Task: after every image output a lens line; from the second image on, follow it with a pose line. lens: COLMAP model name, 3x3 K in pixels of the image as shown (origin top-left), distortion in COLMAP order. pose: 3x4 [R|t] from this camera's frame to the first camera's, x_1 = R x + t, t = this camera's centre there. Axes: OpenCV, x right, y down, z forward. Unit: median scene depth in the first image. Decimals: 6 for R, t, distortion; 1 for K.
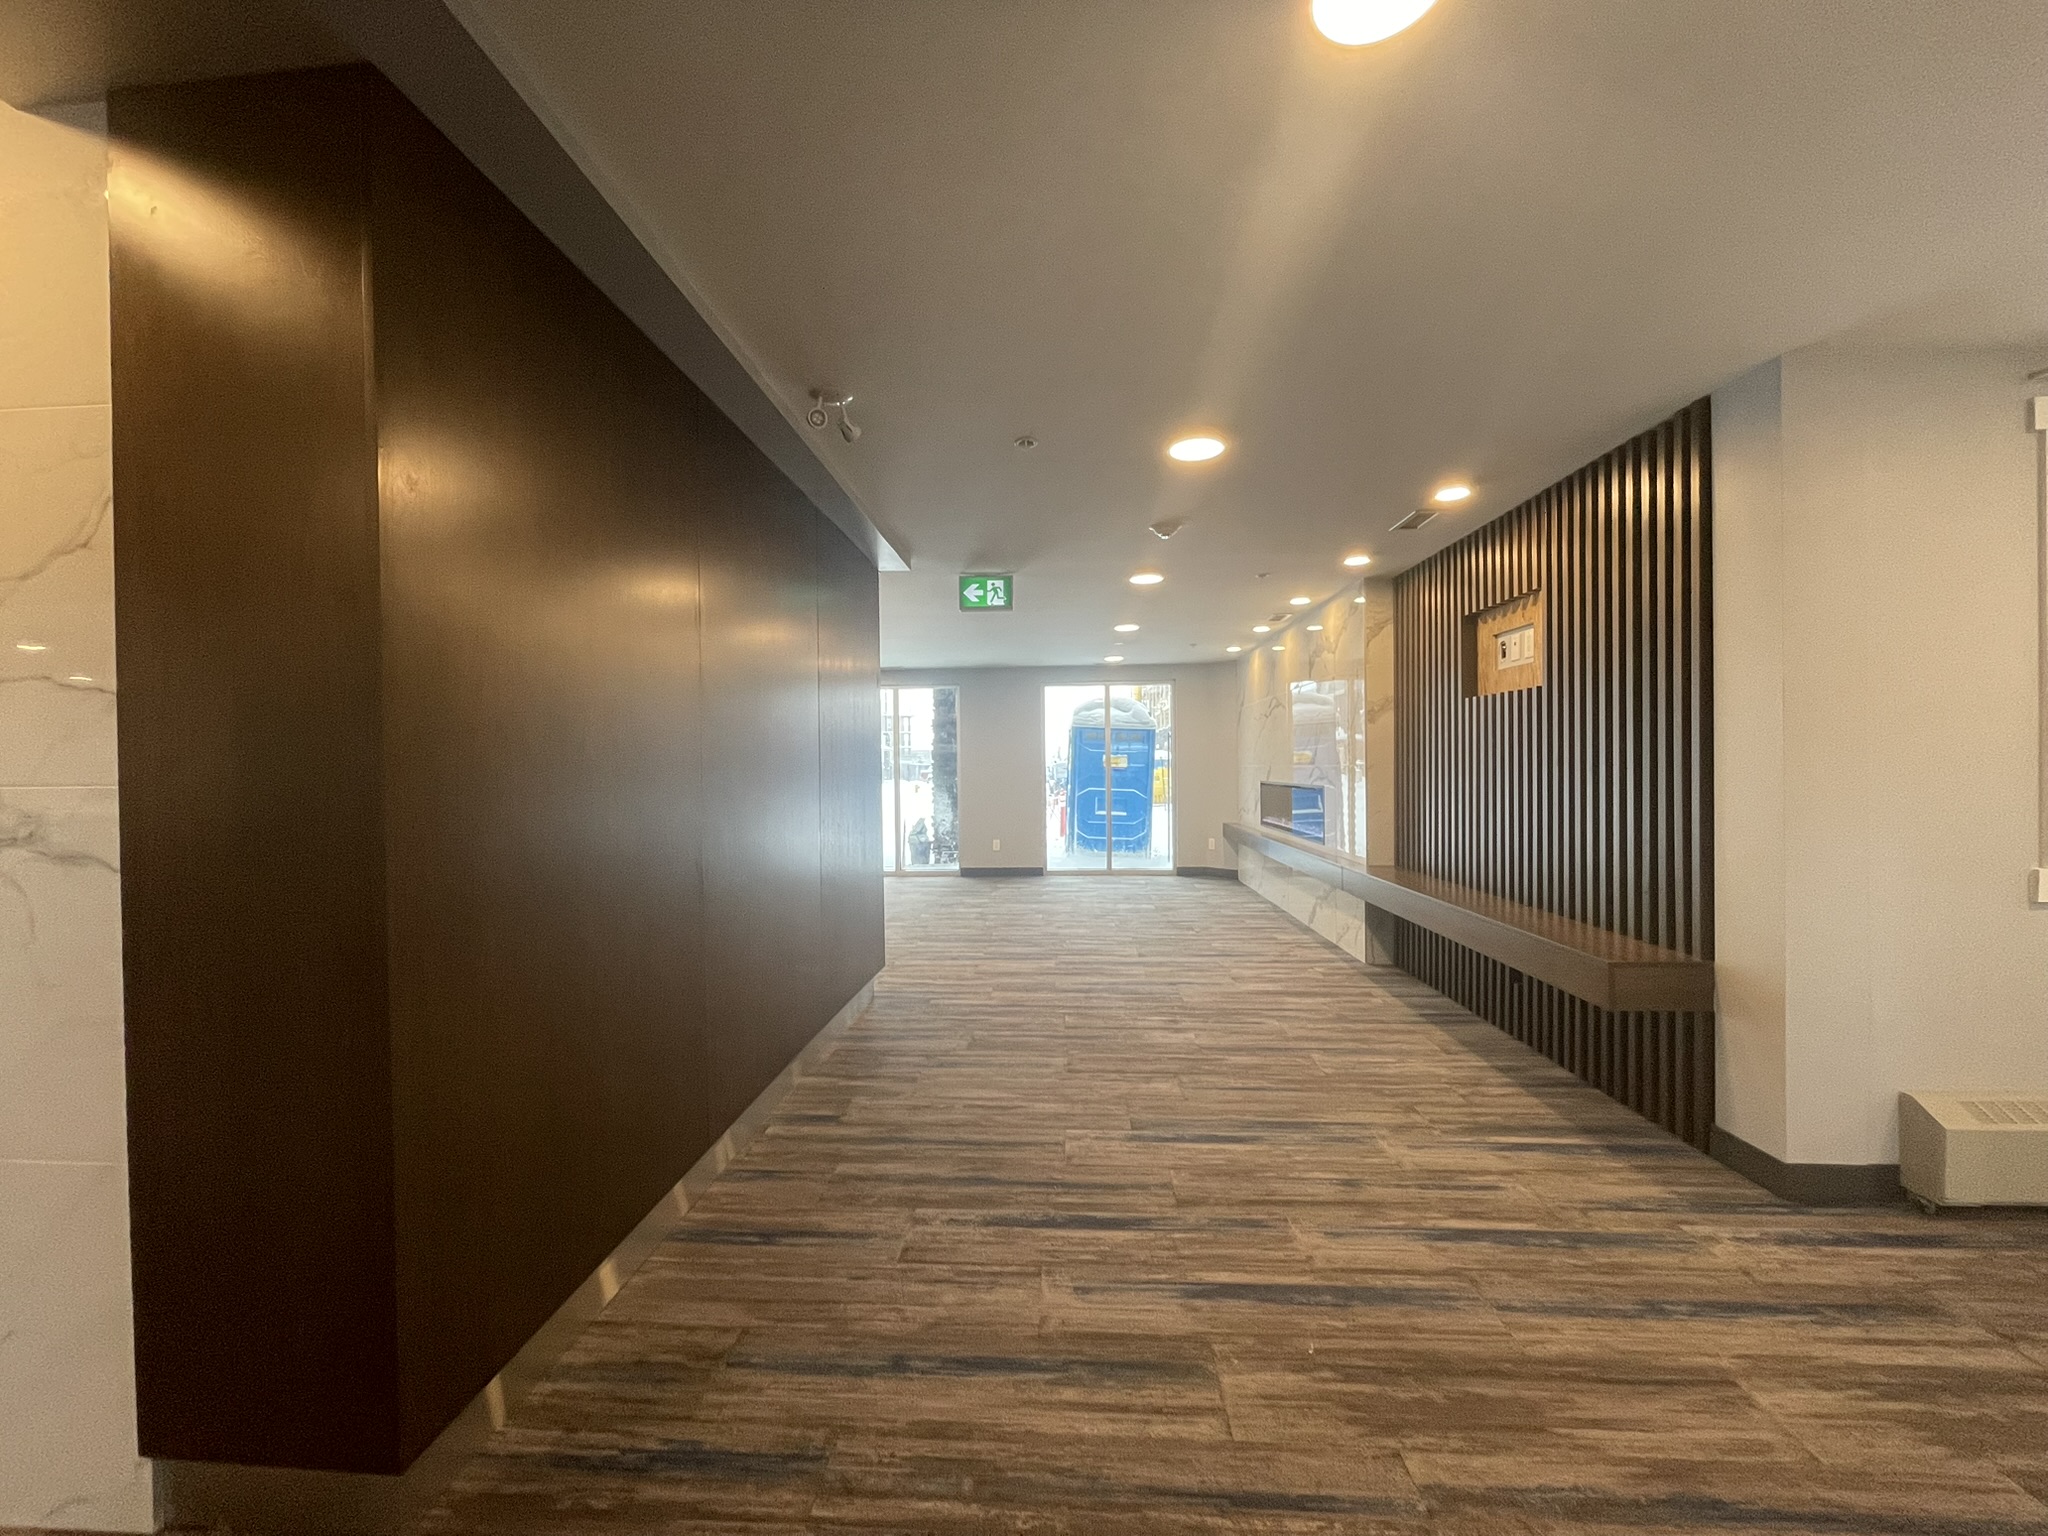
lens RADIAL K [[825.0, 0, 1023.9], [0, 825.0, 769.1], [0, 0, 1]] dist [-0.000533, -0.000648]
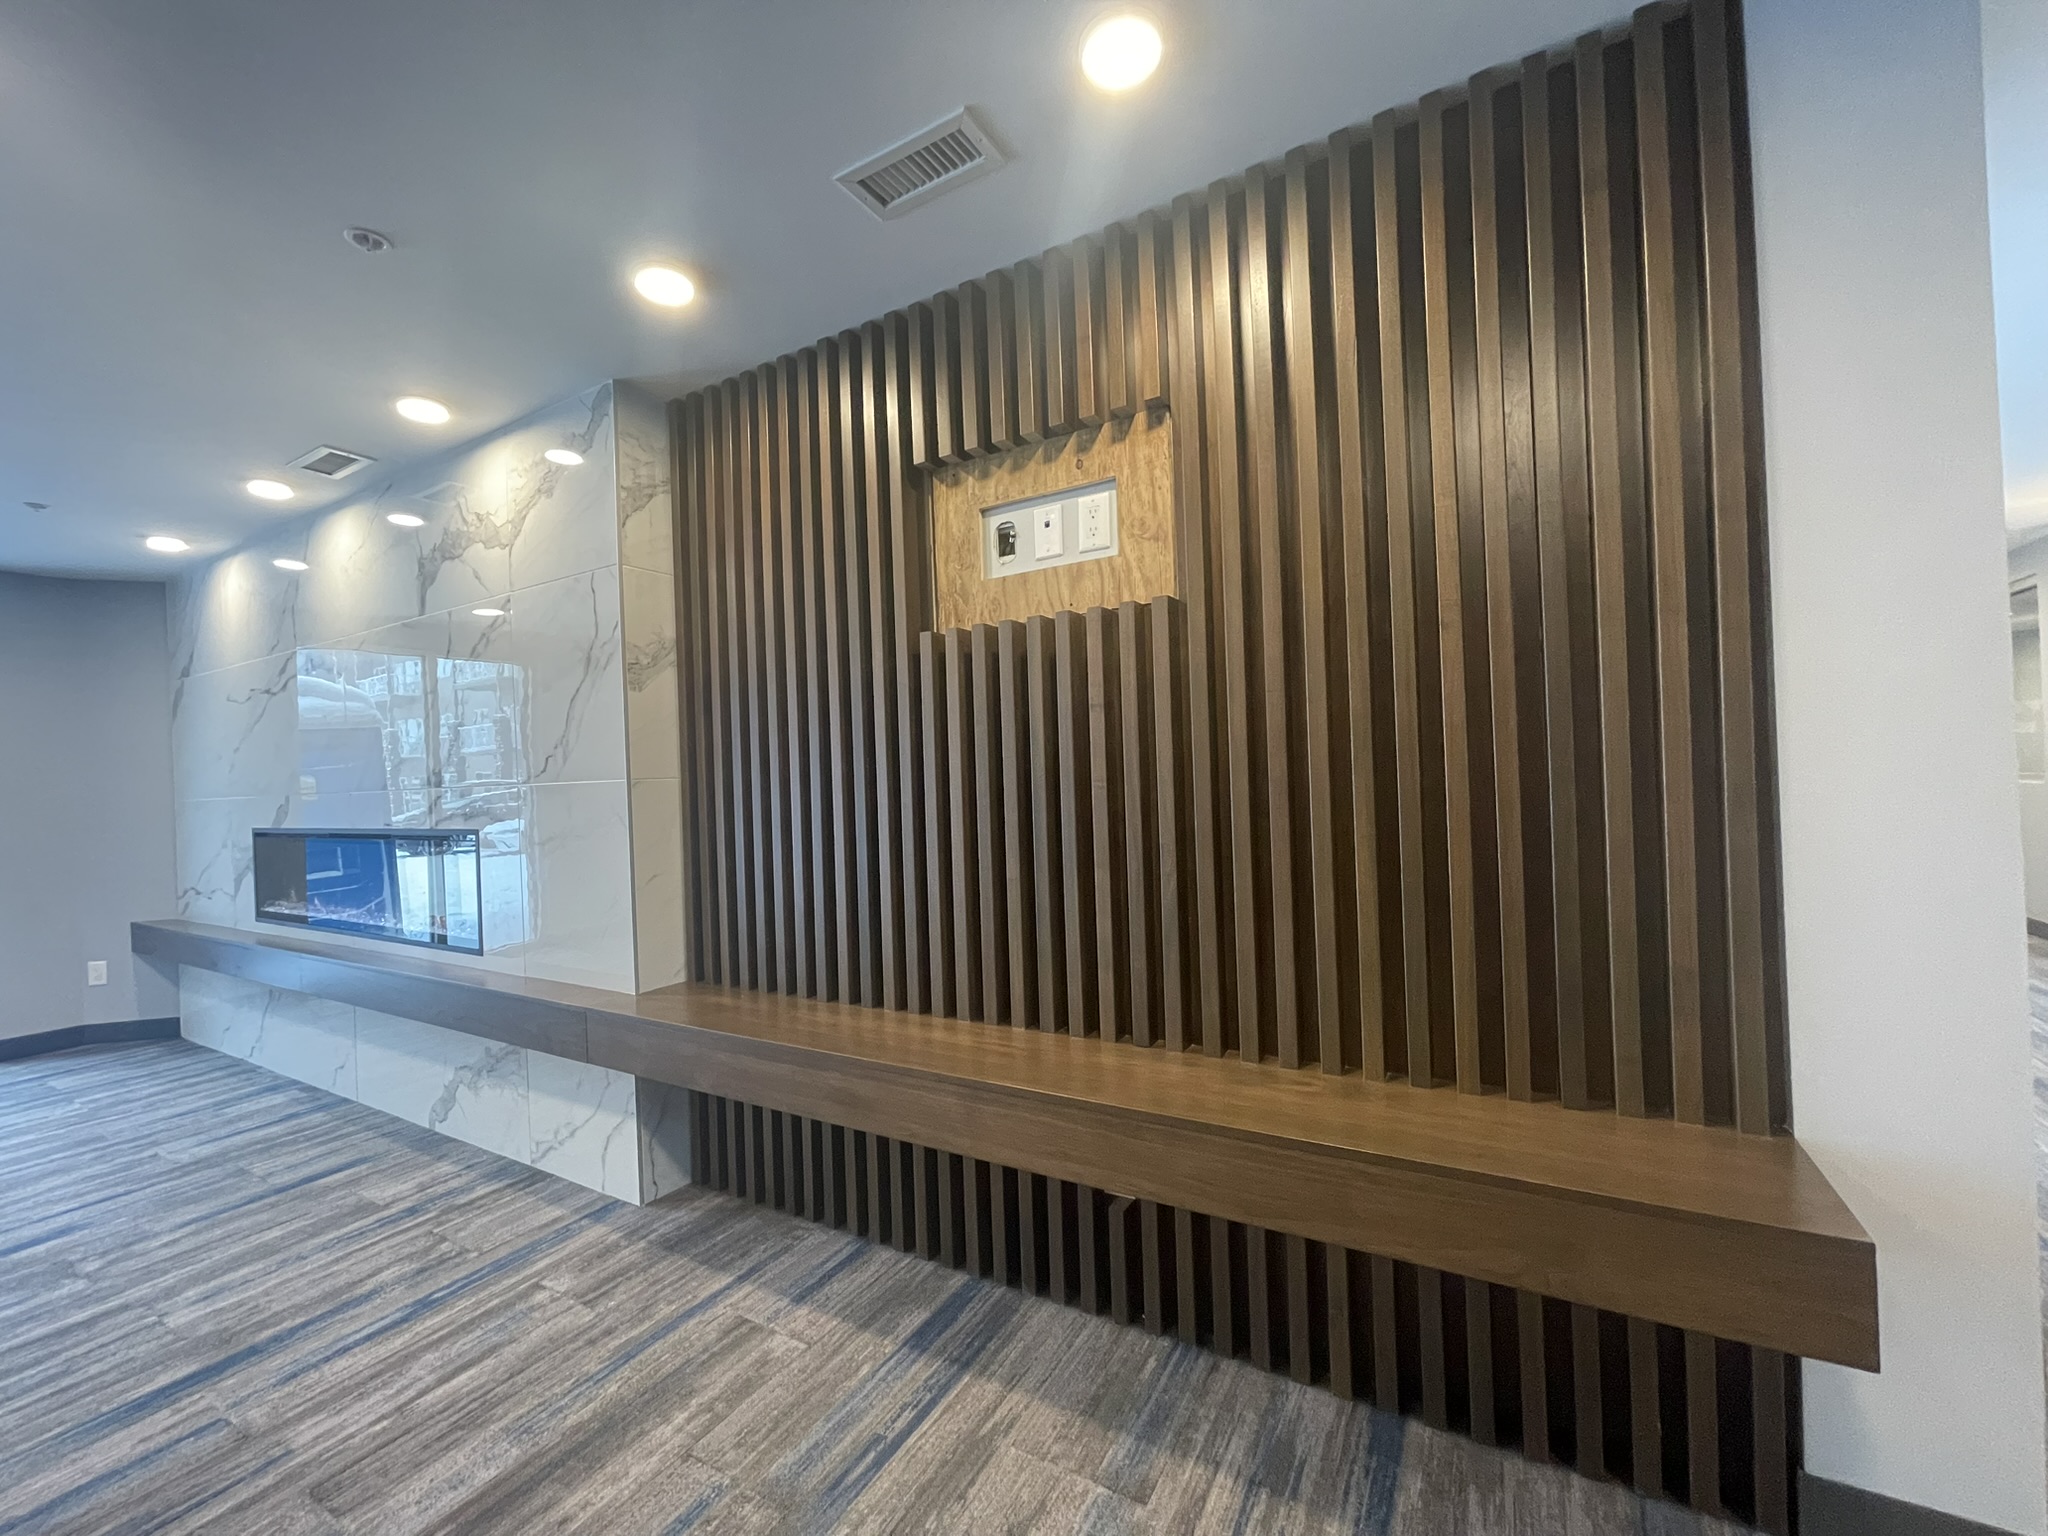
lens RADIAL K [[825.0, 0, 1027.2], [0, 825.0, 780.0], [0, 0, 1]] dist [-0.000533, -0.000648]
pose [[0.455804, -0.004433, 0.890069, 0.106878], [0.030691, 0.999471, -0.010740, 0.008695], [-0.889551, 0.032213, 0.455699, 0.617193]]
